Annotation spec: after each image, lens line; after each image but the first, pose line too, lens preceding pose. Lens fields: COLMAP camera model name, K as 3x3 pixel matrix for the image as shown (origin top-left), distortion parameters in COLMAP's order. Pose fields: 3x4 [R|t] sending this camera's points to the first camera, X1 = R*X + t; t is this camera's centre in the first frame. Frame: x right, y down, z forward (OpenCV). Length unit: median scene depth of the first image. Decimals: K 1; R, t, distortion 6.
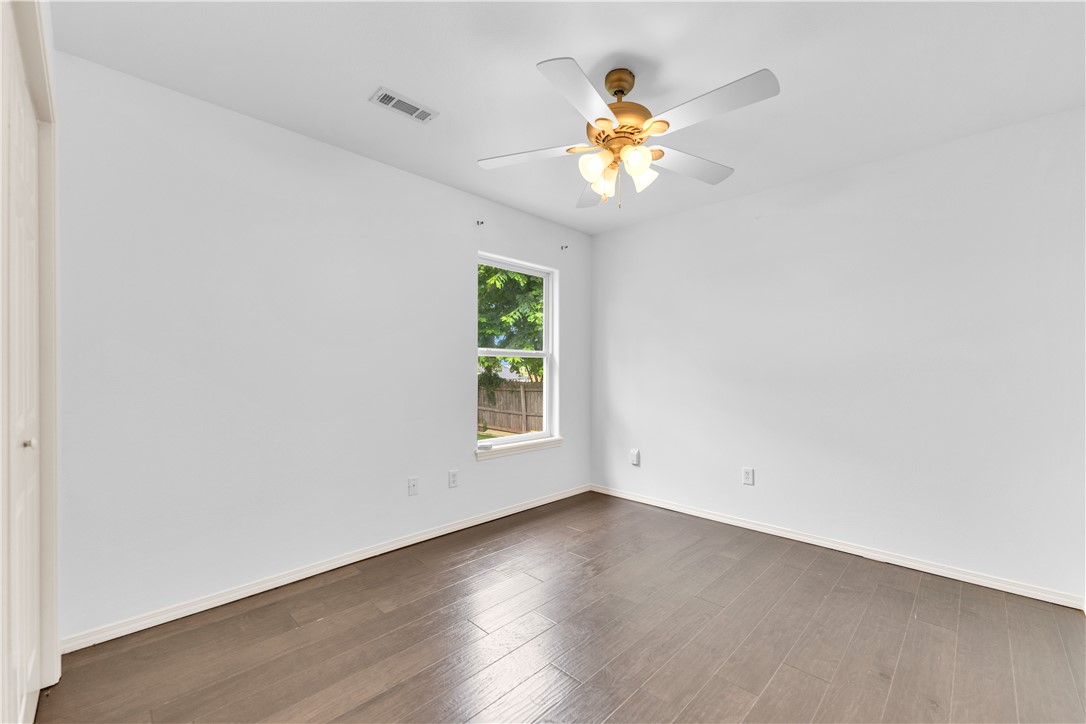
lens RADIAL K [[439.0, 0, 541.9], [0, 439.0, 368.2], [0, 0, 1]] dist [0.003142, -0.000211]
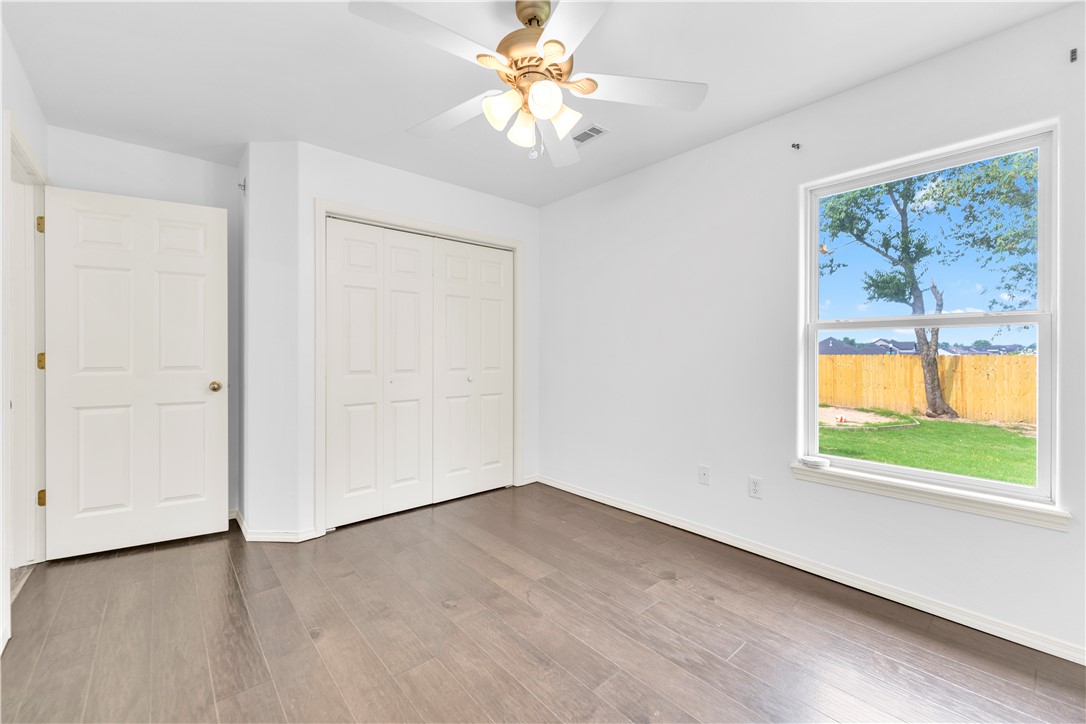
lens RADIAL K [[445.2, 0, 542.5], [0, 445.2, 359.8], [0, 0, 1]] dist [0.000856, -0.000092]
pose [[-0.081691, 0.010430, -0.996603, 0.896445], [0.003623, 0.999942, 0.010168, 0.017459], [0.996651, -0.002780, -0.081724, 0.974315]]
